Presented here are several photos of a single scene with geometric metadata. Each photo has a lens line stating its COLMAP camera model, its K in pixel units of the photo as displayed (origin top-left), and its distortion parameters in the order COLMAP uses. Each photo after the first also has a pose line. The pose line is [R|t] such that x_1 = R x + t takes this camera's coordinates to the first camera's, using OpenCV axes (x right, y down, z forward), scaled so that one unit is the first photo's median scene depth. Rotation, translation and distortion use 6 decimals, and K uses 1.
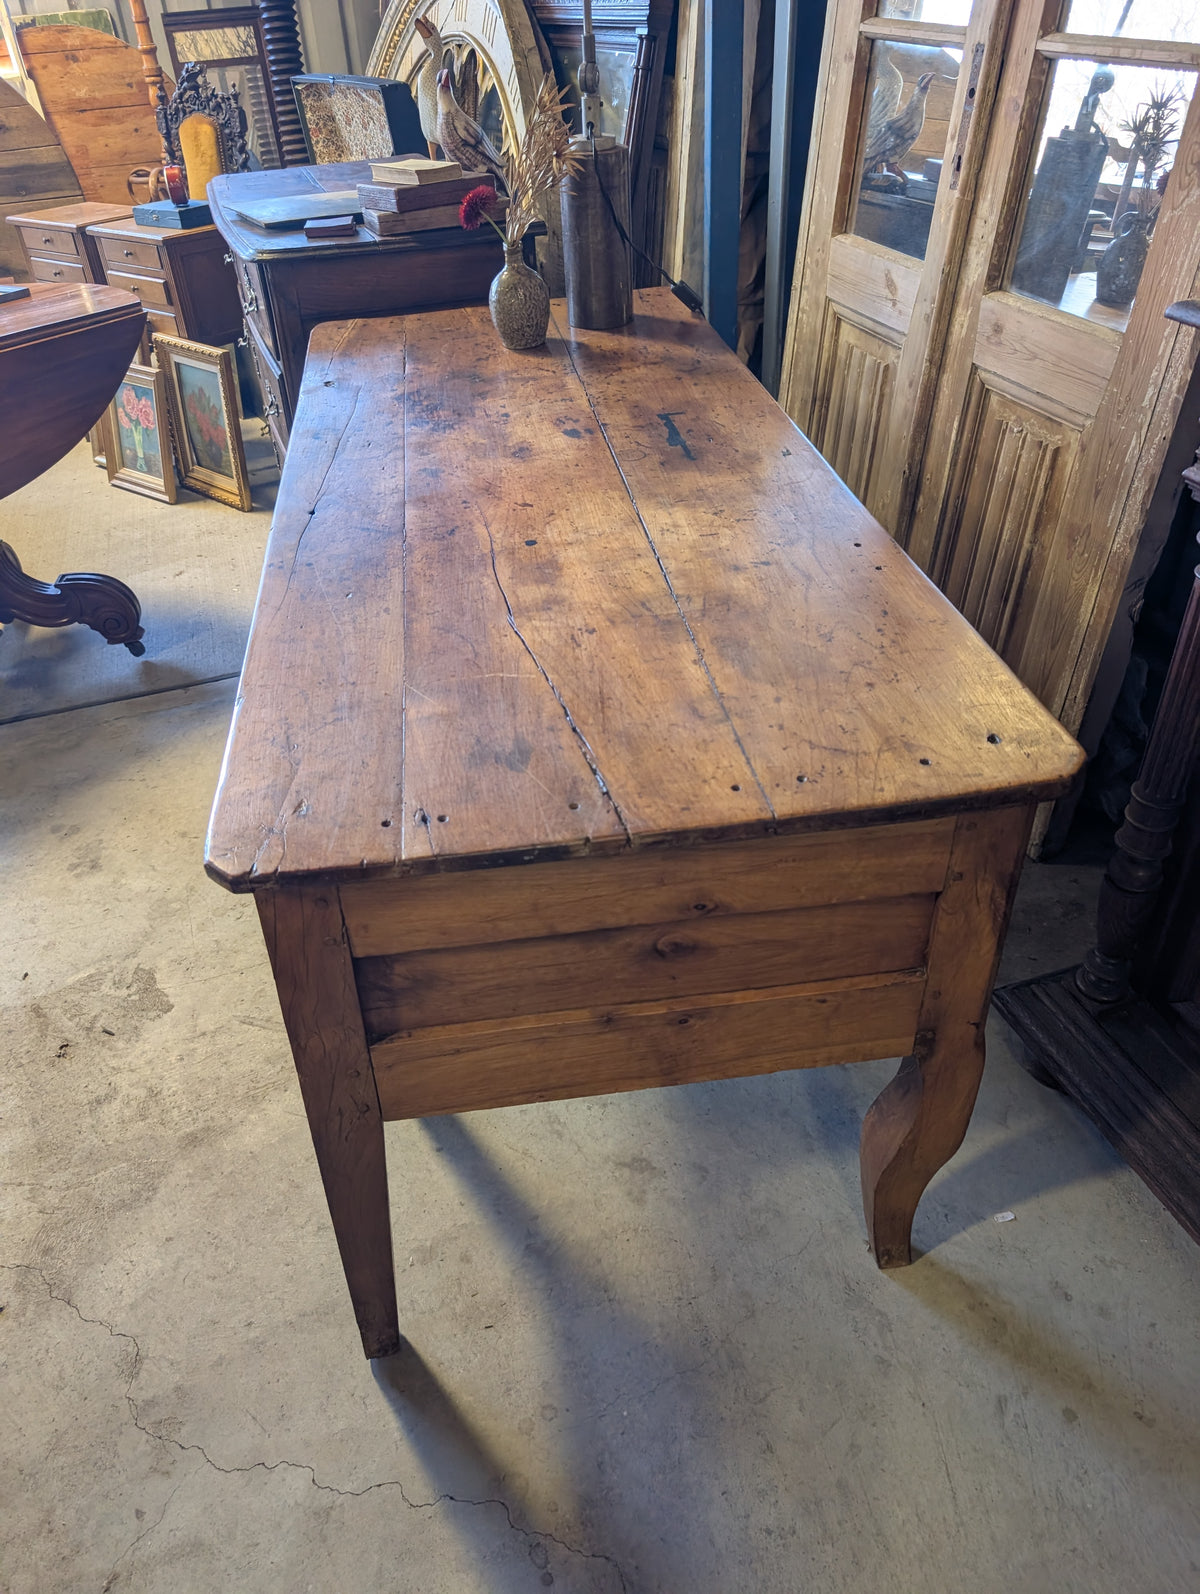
lens RADIAL K [[1149.8, 0, 578.2], [0, 1149.8, 803.4], [0, 0, 1]] dist [0.001162, -0.007178]
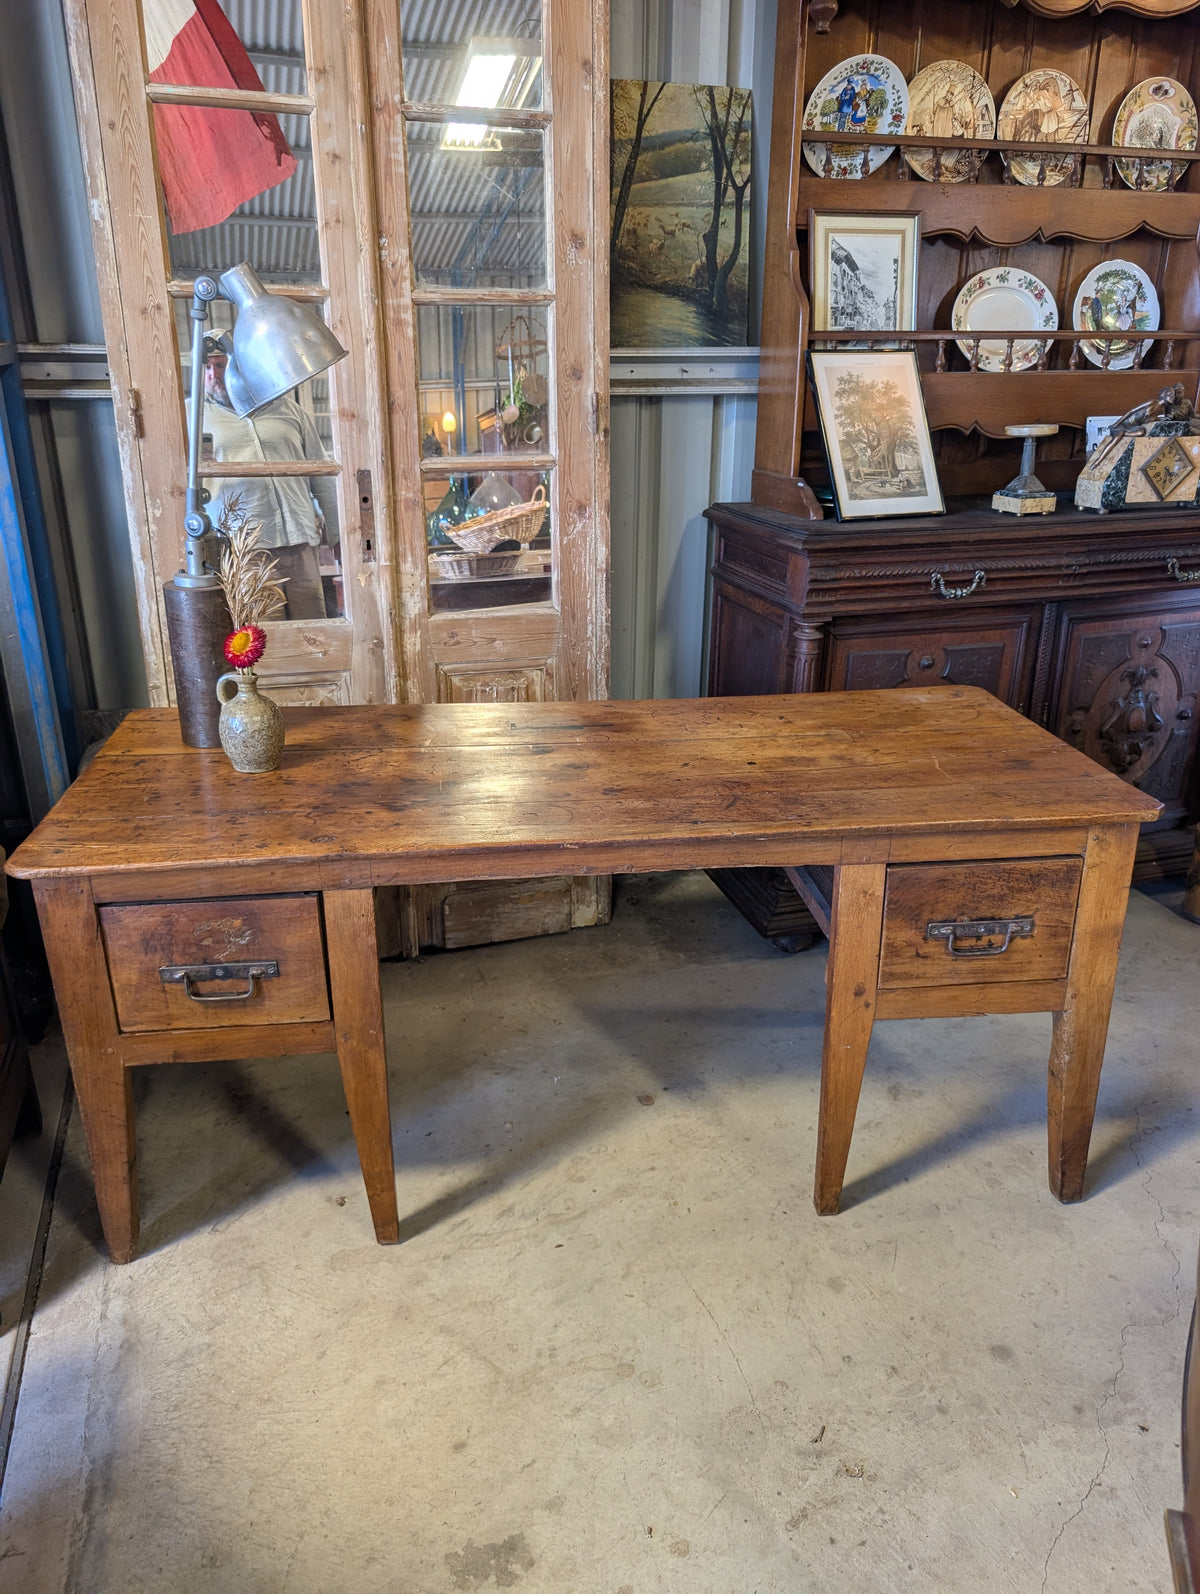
lens RADIAL K [[1173.8, 0, 603.9], [0, 1173.8, 797.3], [0, 0, 1]] dist [0.007210, -0.012584]
pose [[0.020767, -0.319010, 0.947524, -1.289212], [0.595037, 0.765541, 0.244700, -0.586715], [-0.803430, 0.558730, 0.205721, 0.759144]]
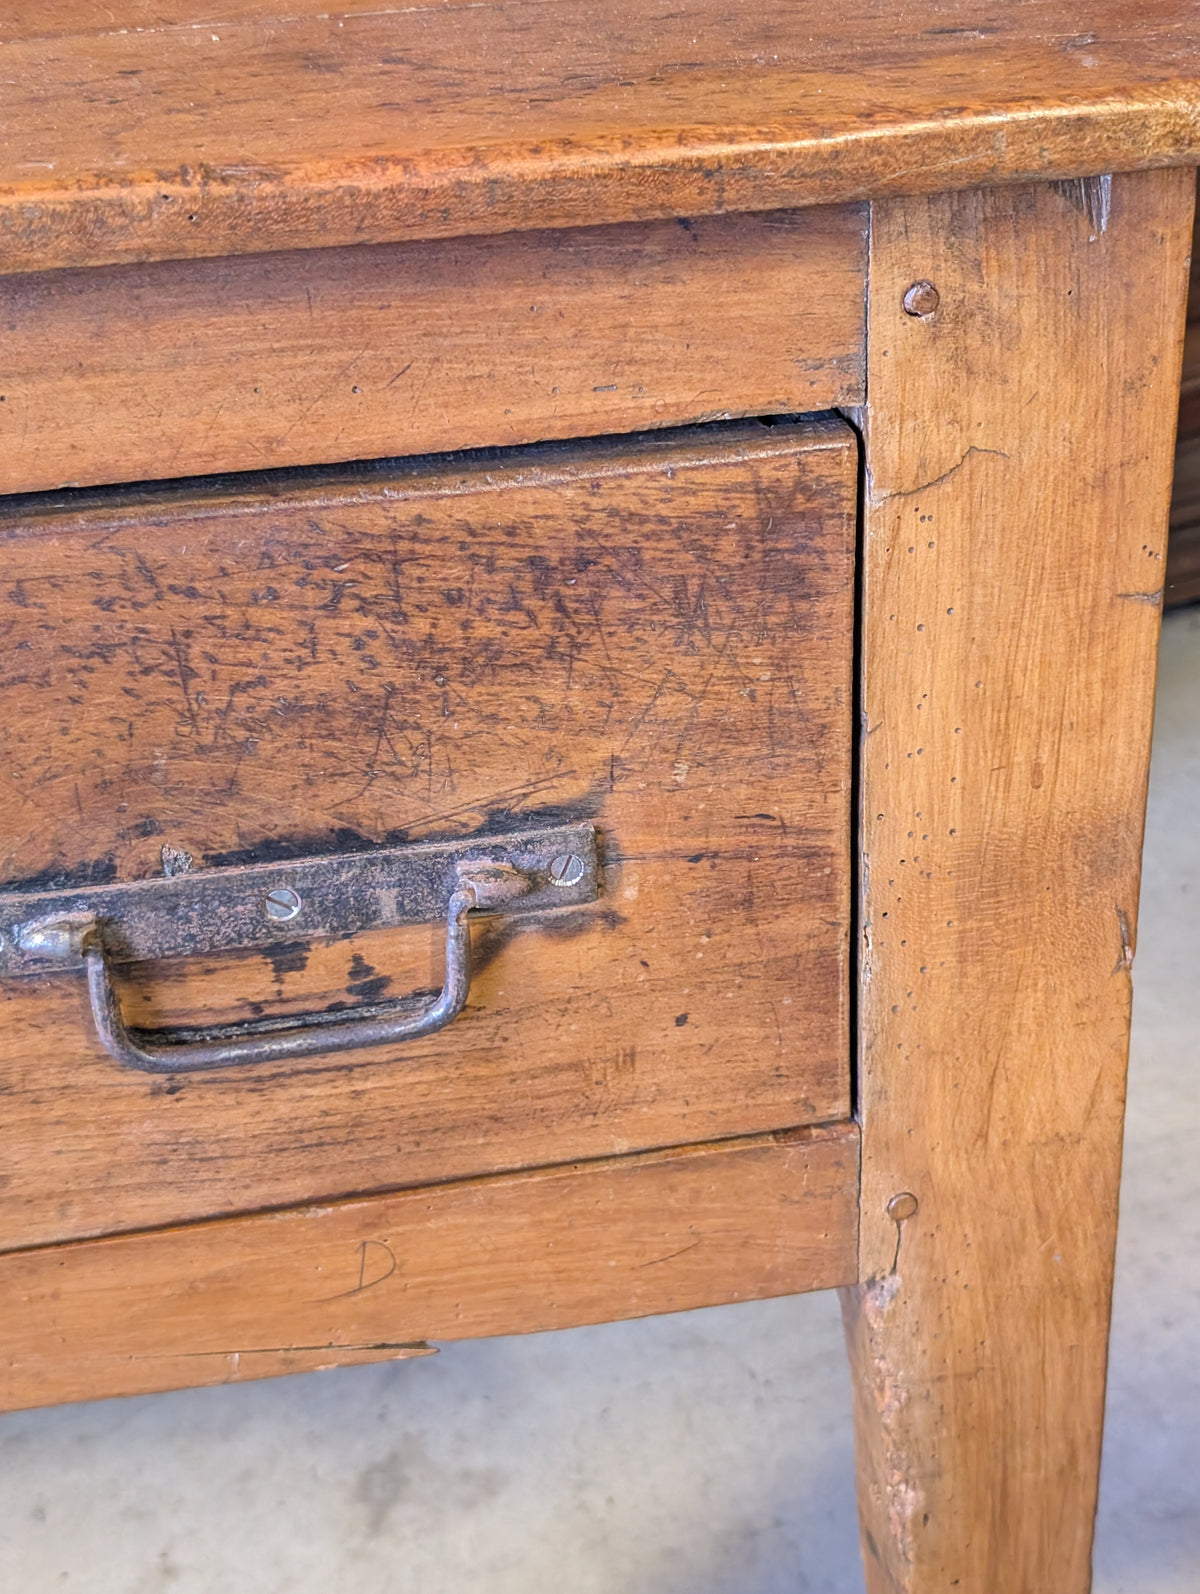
lens RADIAL K [[2491.4, 0, 647.5], [0, 2491.4, 824.3], [0, 0, 1]] dist [0.126750, 0.000000]
pose [[-0.081117, -0.463517, 0.882368, -0.557753], [0.614187, 0.673983, 0.410513, -0.105024], [-0.784980, 0.575238, 0.230015, 0.617500]]
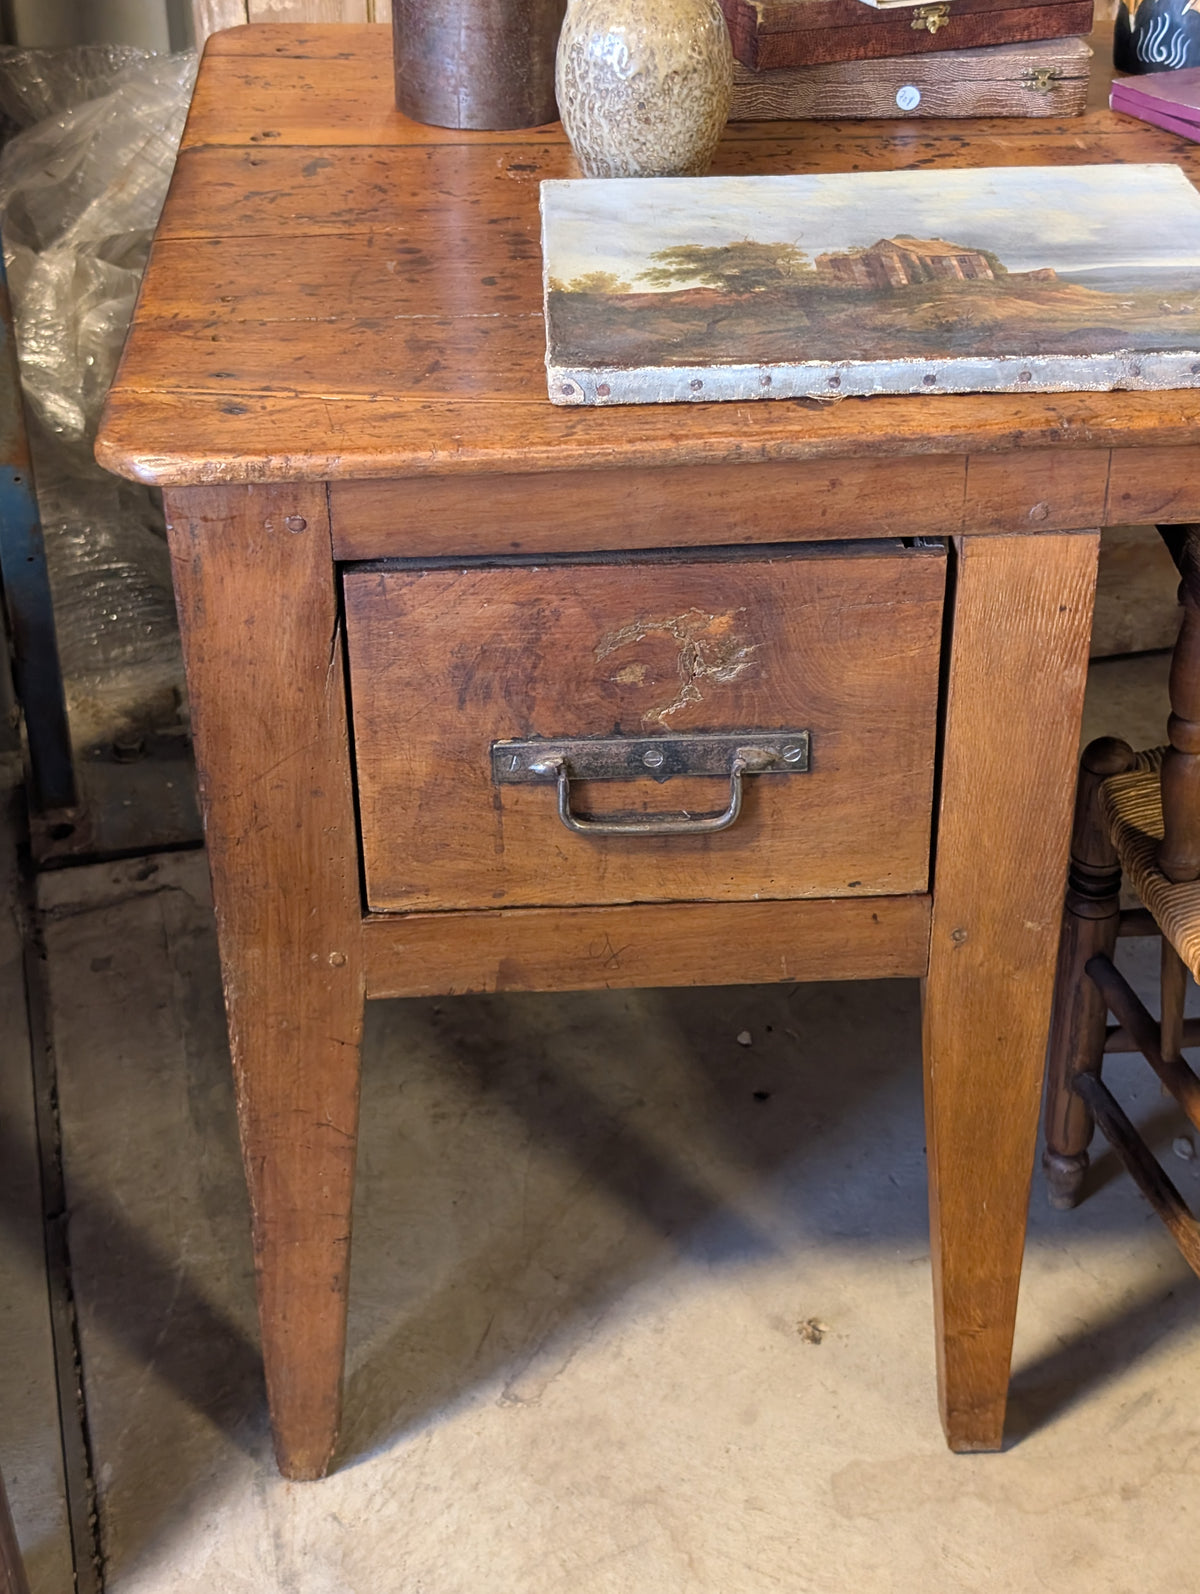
lens RADIAL K [[2554.3, 0, 614.6], [0, 2554.3, 784.5], [0, 0, 1]] dist [0.044764, 0.000000]
pose [[0.075781, -0.480558, 0.873682, -1.056245], [0.595302, 0.724717, 0.346987, -0.708164], [-0.799920, 0.493810, 0.340997, 1.096048]]
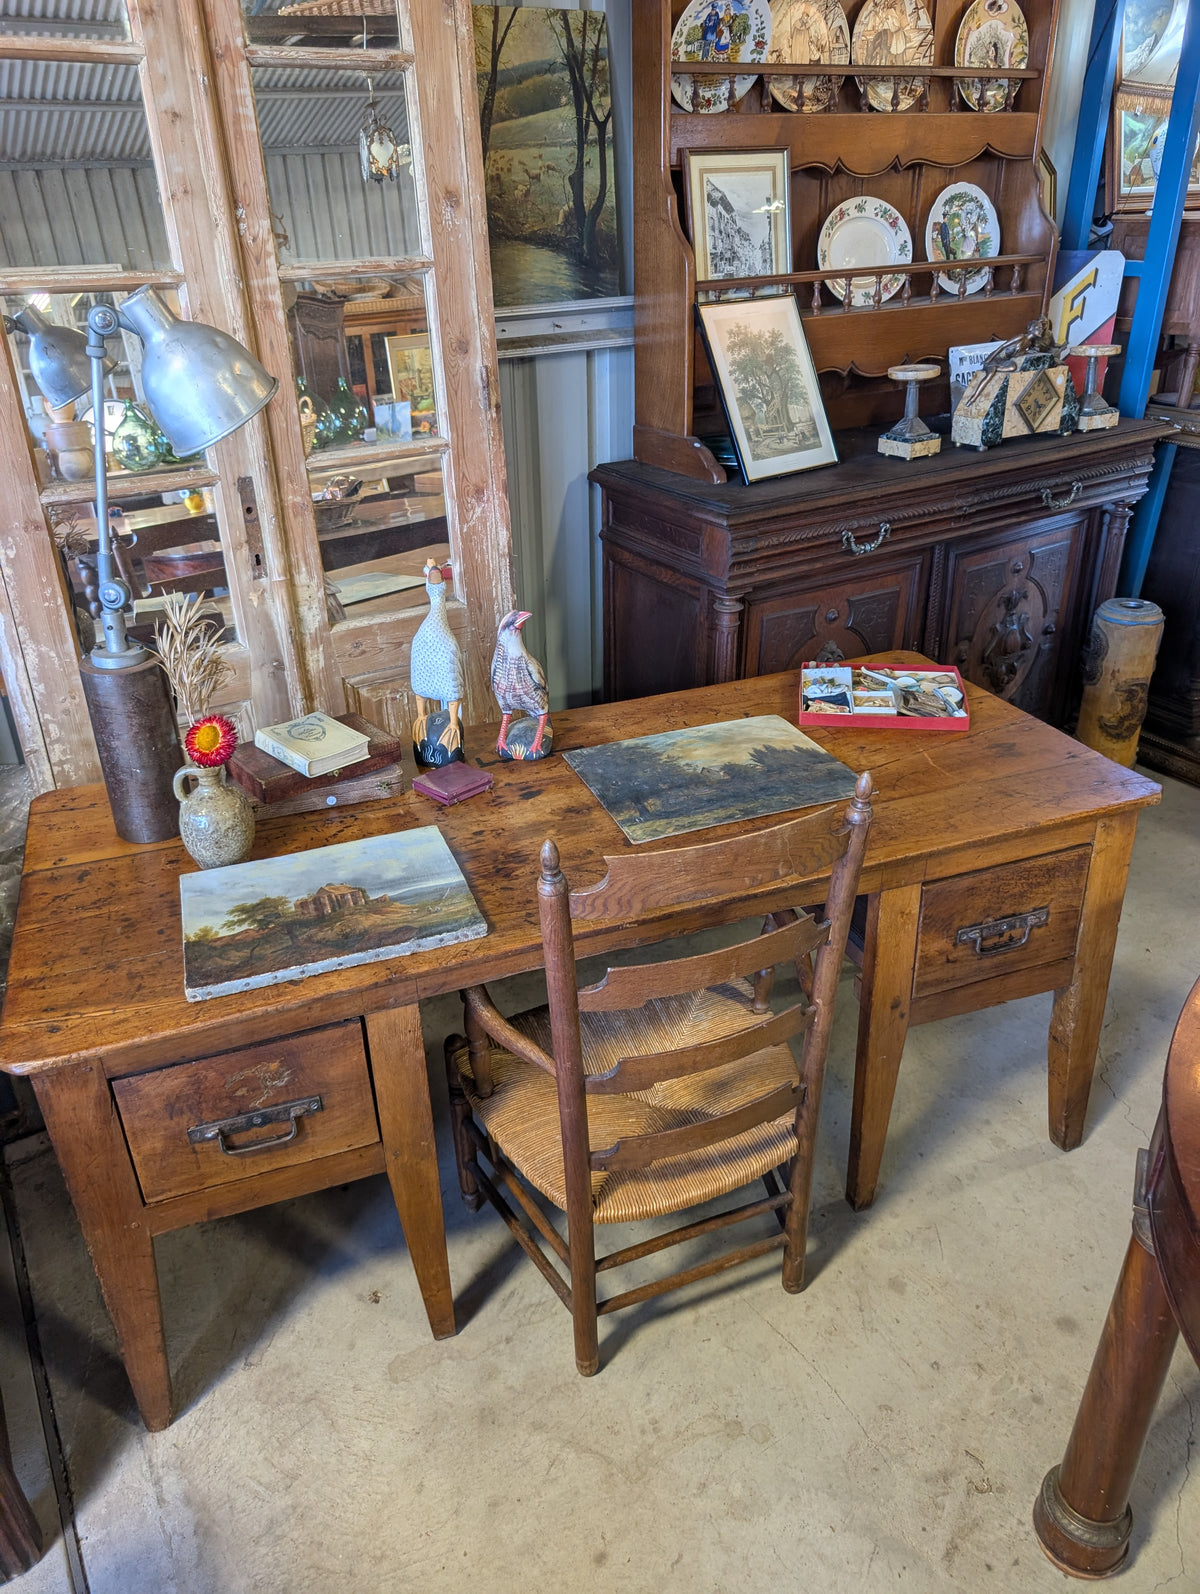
lens RADIAL K [[1170.0, 0, 590.4], [0, 1170.0, 771.1], [0, 0, 1]] dist [0.009370, -0.014227]
pose [[-0.211282, -0.389943, 0.896273, -1.121027], [0.613261, 0.661140, 0.432210, -0.855424], [-0.761098, 0.640967, 0.099450, 0.874087]]
